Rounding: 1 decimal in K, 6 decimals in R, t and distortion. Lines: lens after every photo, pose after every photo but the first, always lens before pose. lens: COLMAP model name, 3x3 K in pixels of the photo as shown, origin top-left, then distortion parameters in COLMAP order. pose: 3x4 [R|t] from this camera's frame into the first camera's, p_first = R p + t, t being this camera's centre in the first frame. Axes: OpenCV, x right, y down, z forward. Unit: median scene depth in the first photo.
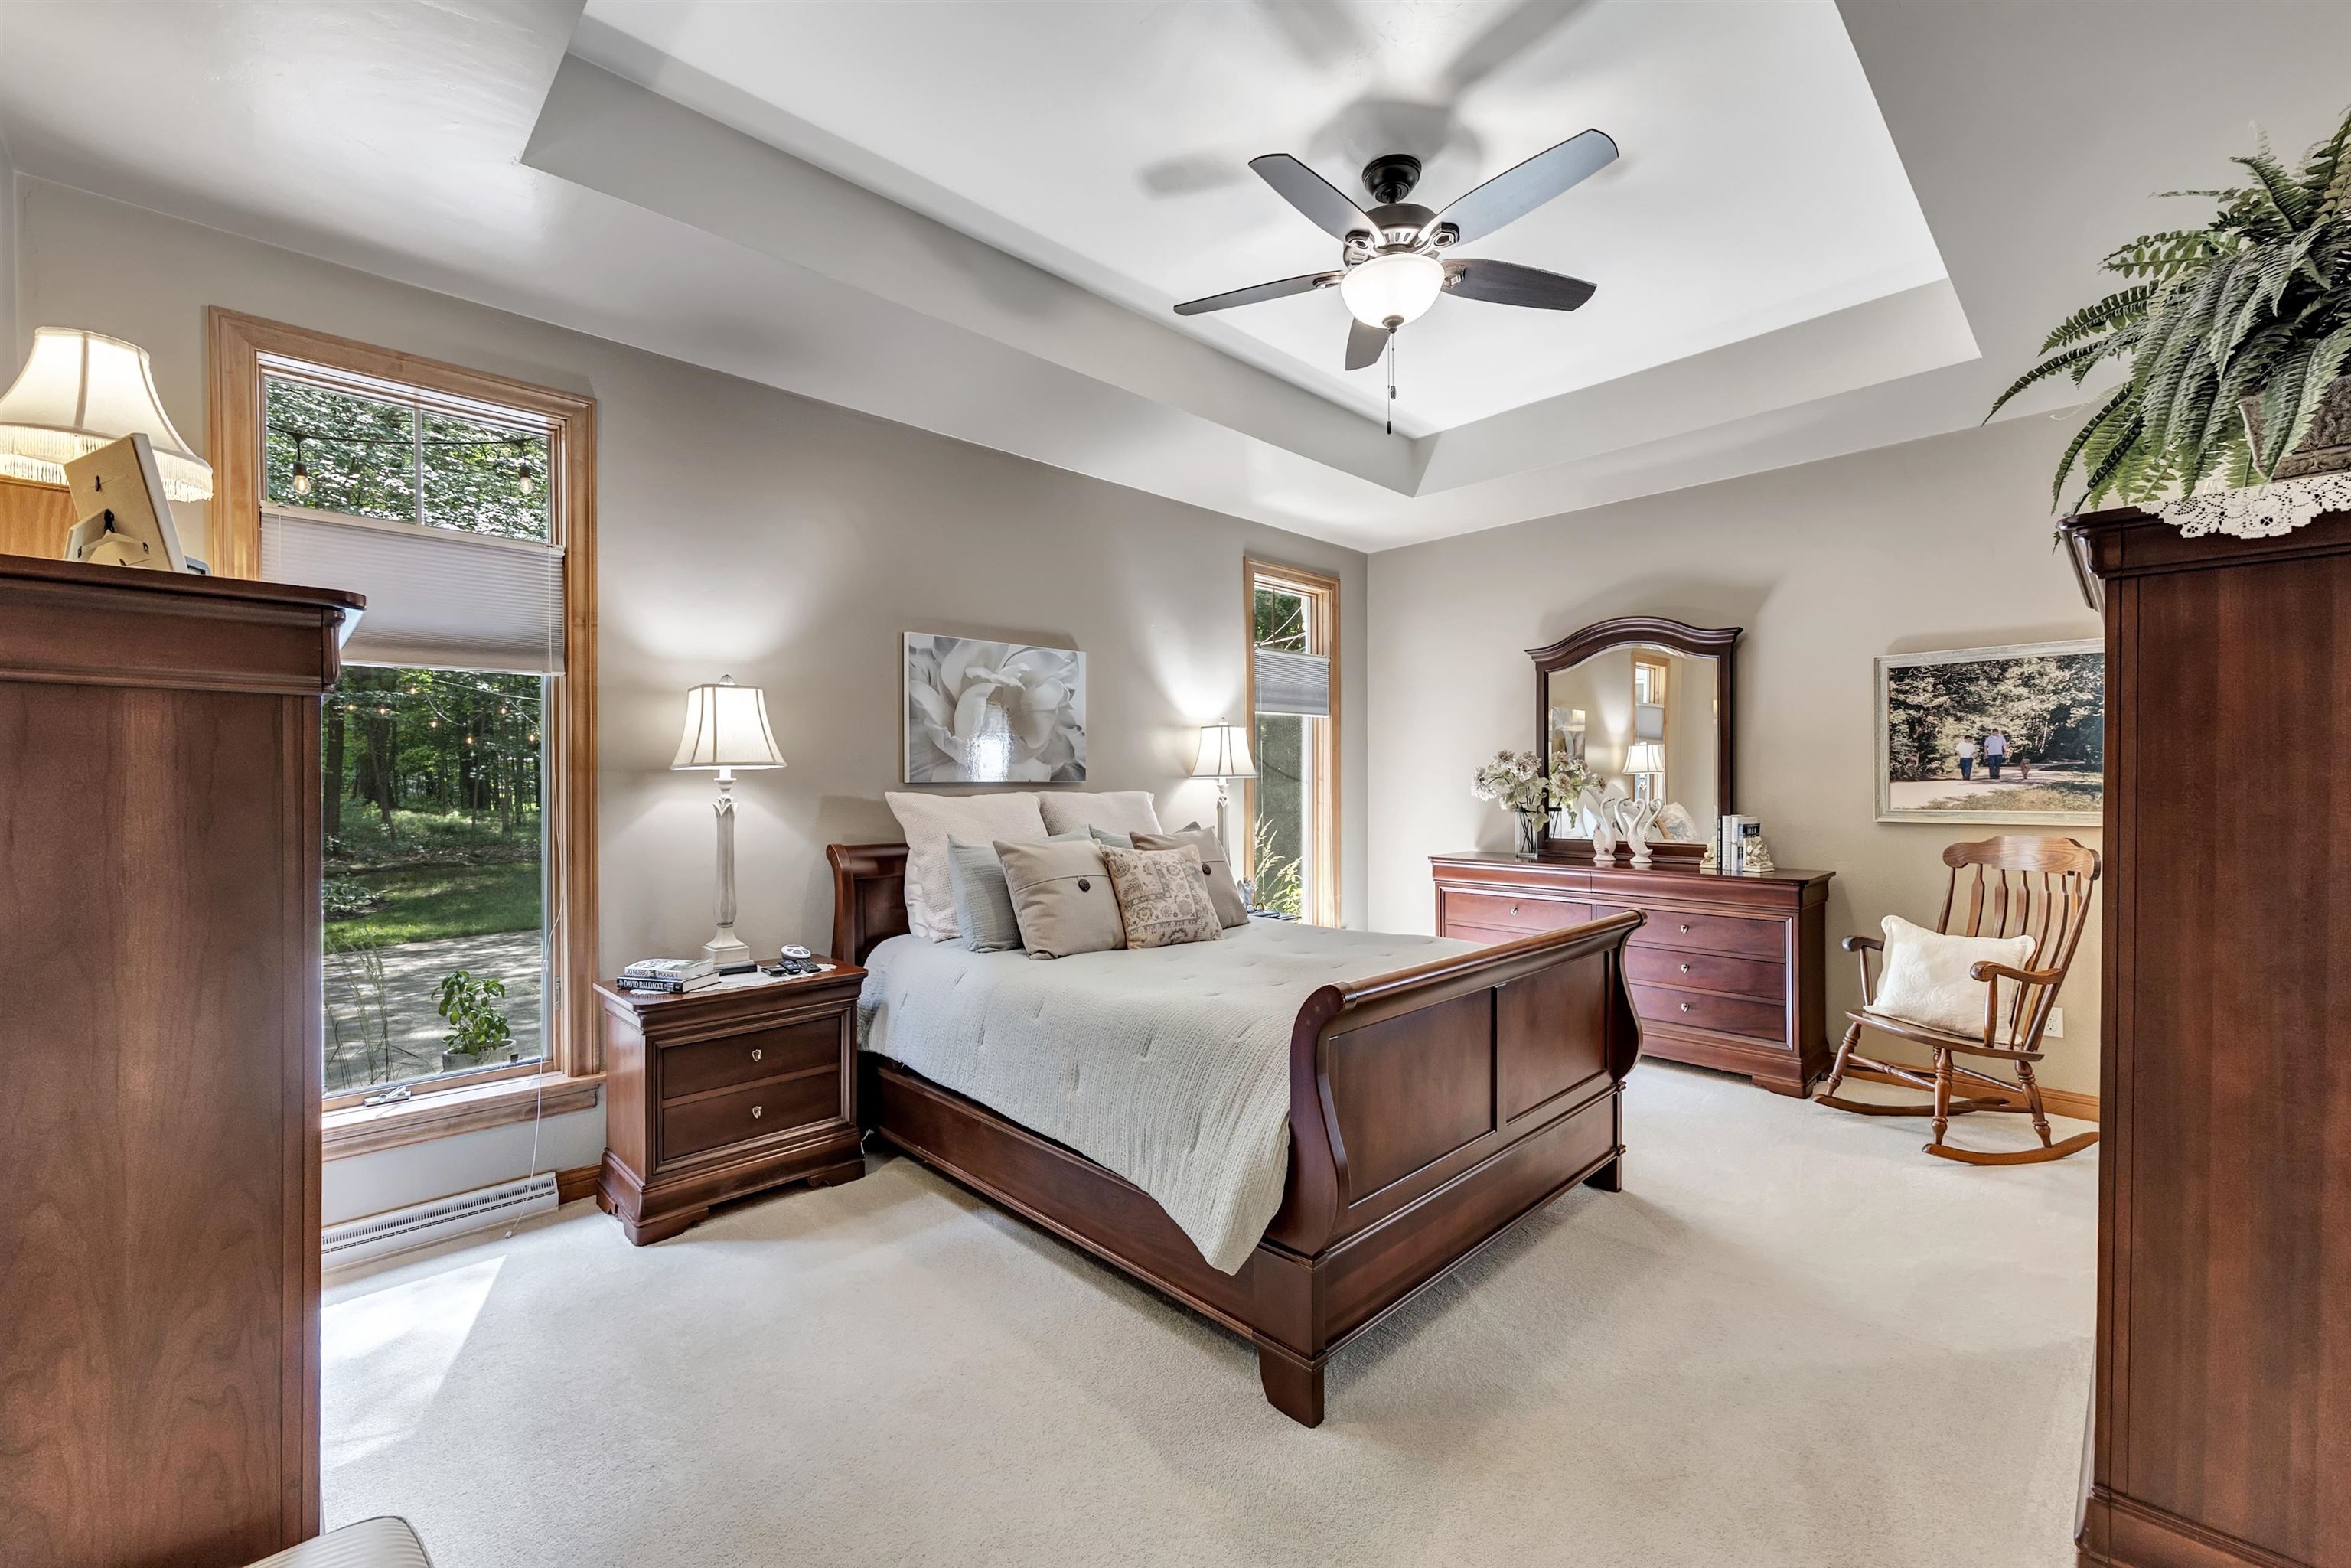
lens RADIAL K [[945.3, 0, 1179.5], [0, 945.3, 780.9], [0, 0, 1]] dist [0.001796, 0.000101]
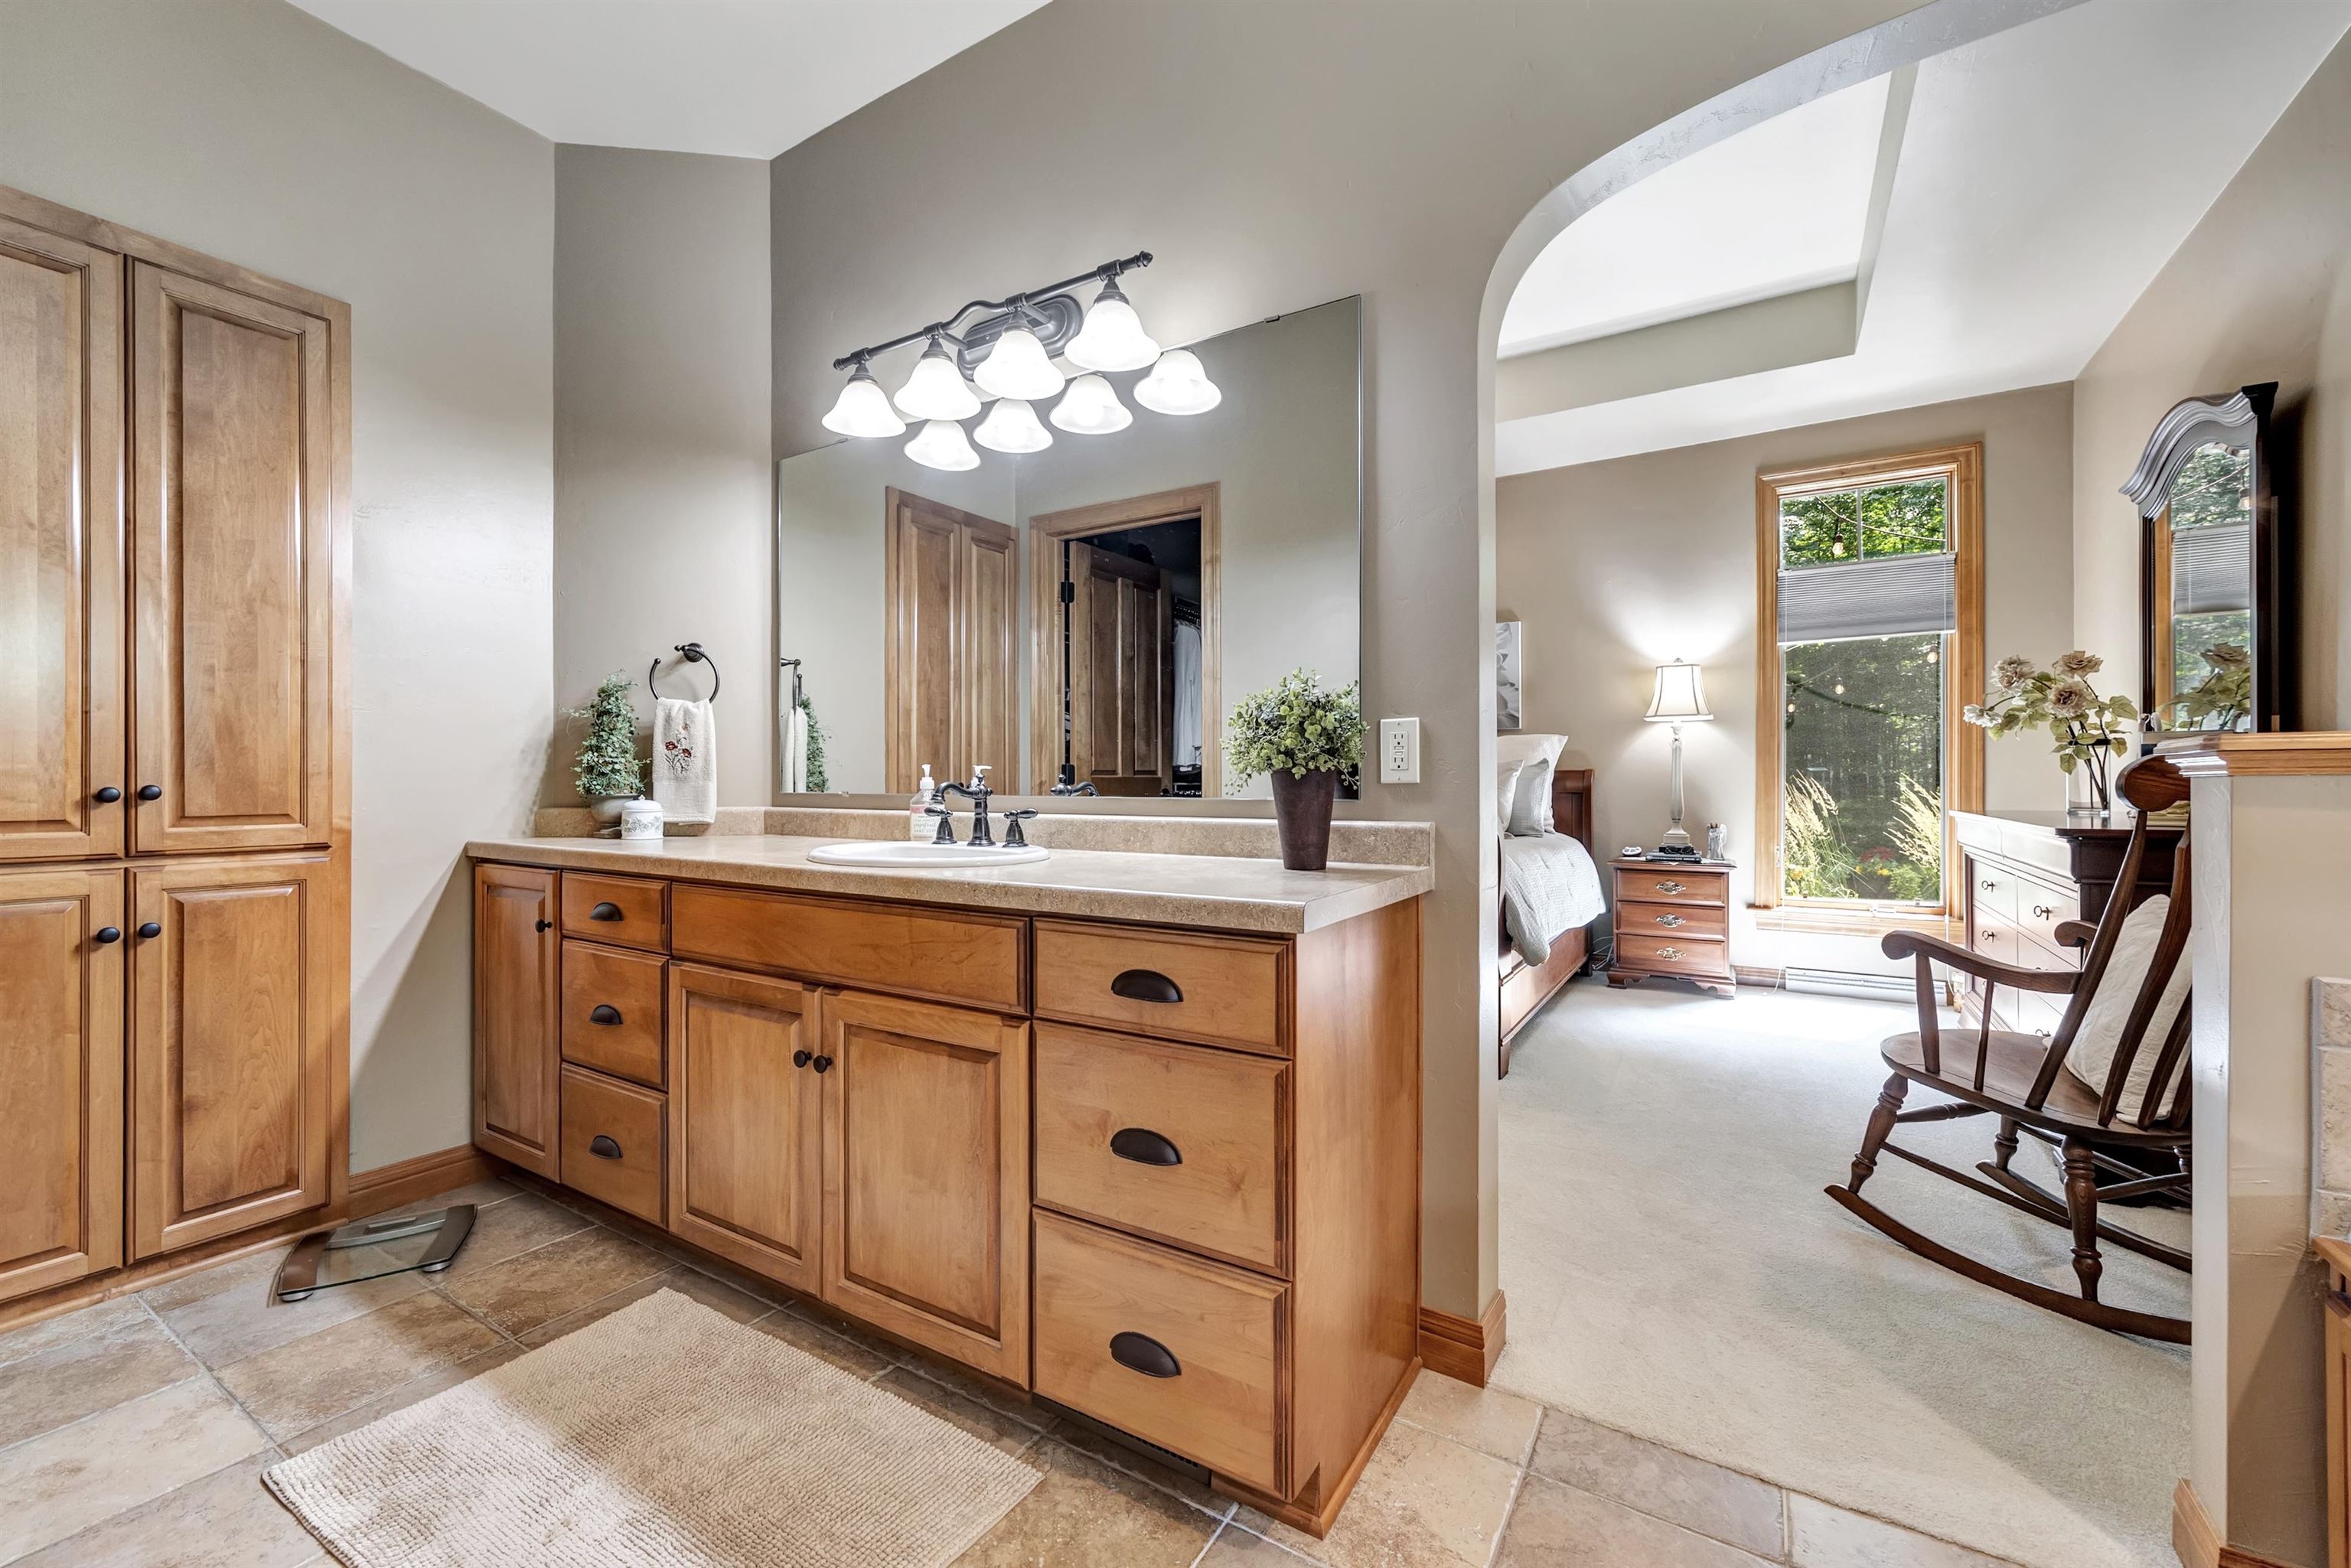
lens RADIAL K [[945.3, 0, 1178.0], [0, 945.3, 786.6], [0, 0, 1]] dist [0.001796, 0.000101]
pose [[0.236725, -0.000578, -0.971576, 0.843494], [-0.006265, 0.999978, -0.002121, 0.069735], [0.971556, 0.006589, 0.236717, 0.250578]]
